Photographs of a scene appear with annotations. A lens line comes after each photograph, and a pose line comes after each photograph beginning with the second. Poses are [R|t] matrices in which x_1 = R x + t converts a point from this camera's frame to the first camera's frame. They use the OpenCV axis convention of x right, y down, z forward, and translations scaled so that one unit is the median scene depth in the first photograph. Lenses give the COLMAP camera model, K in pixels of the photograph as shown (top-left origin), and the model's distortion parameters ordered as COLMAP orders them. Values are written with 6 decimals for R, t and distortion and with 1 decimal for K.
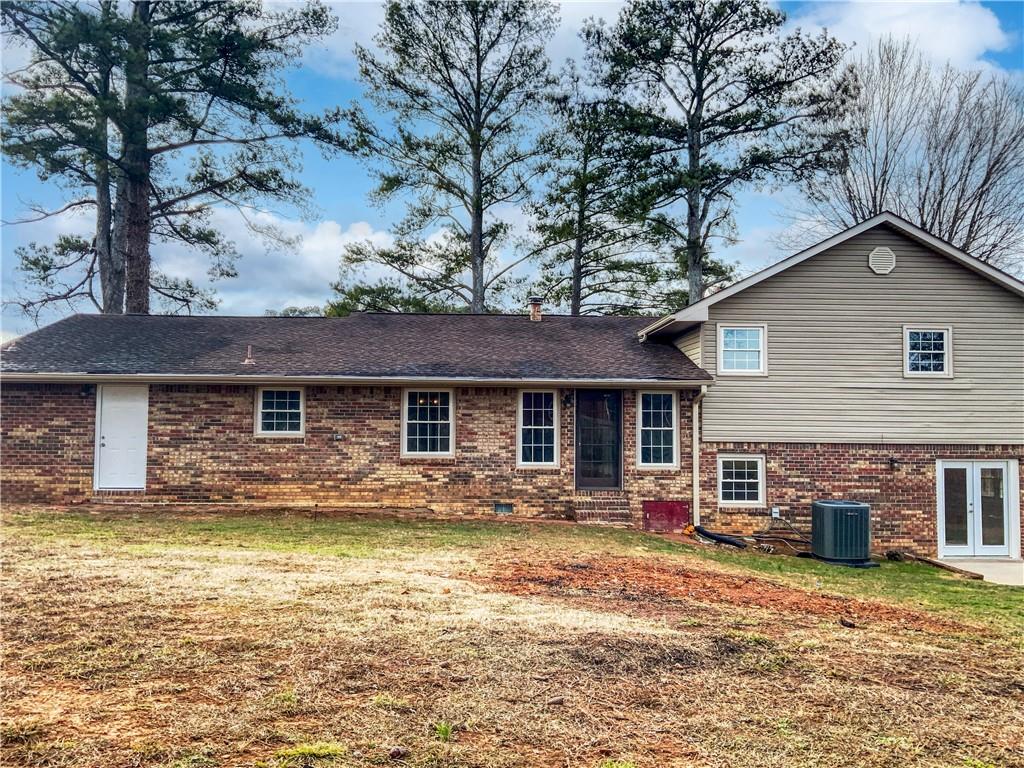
lens RADIAL K [[878.1, 0, 512.0], [0, 878.1, 384.0], [0, 0, 1]] dist [0.107819, -0.288195]
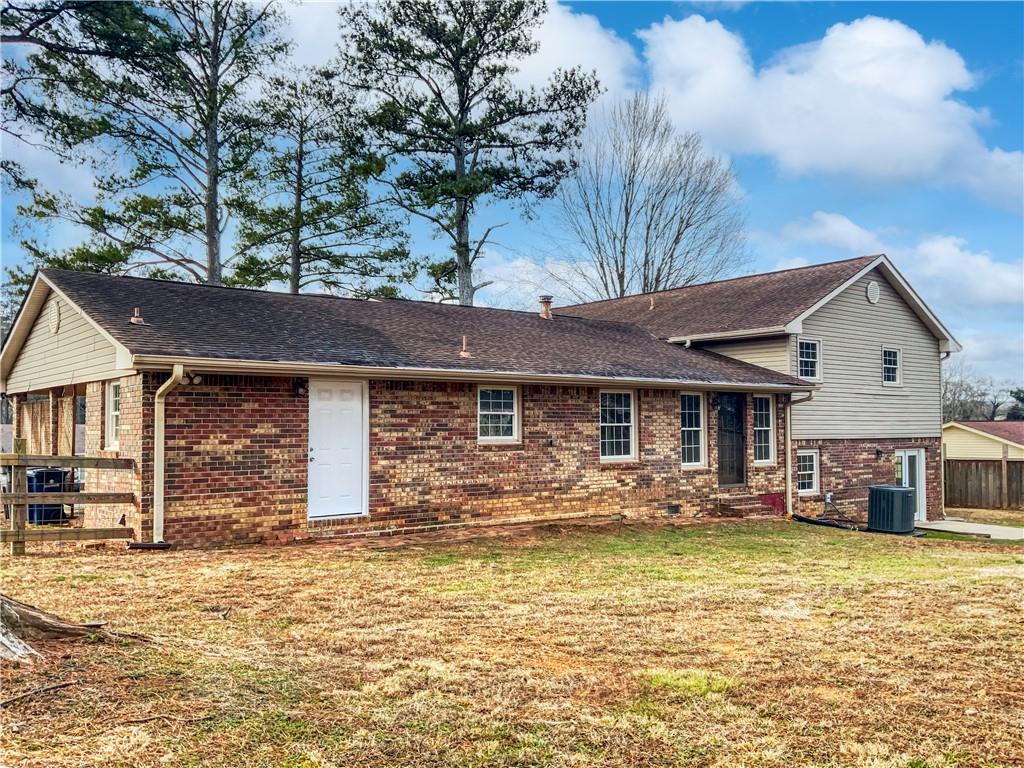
lens RADIAL K [[878.1, 0, 512.0], [0, 878.1, 384.0], [0, 0, 1]] dist [0.107819, -0.288195]
pose [[0.805600, 0.018099, 0.592183, -0.767282], [-0.026134, 0.999646, 0.005000, -0.002855], [-0.591883, -0.019504, 0.805788, 0.300932]]
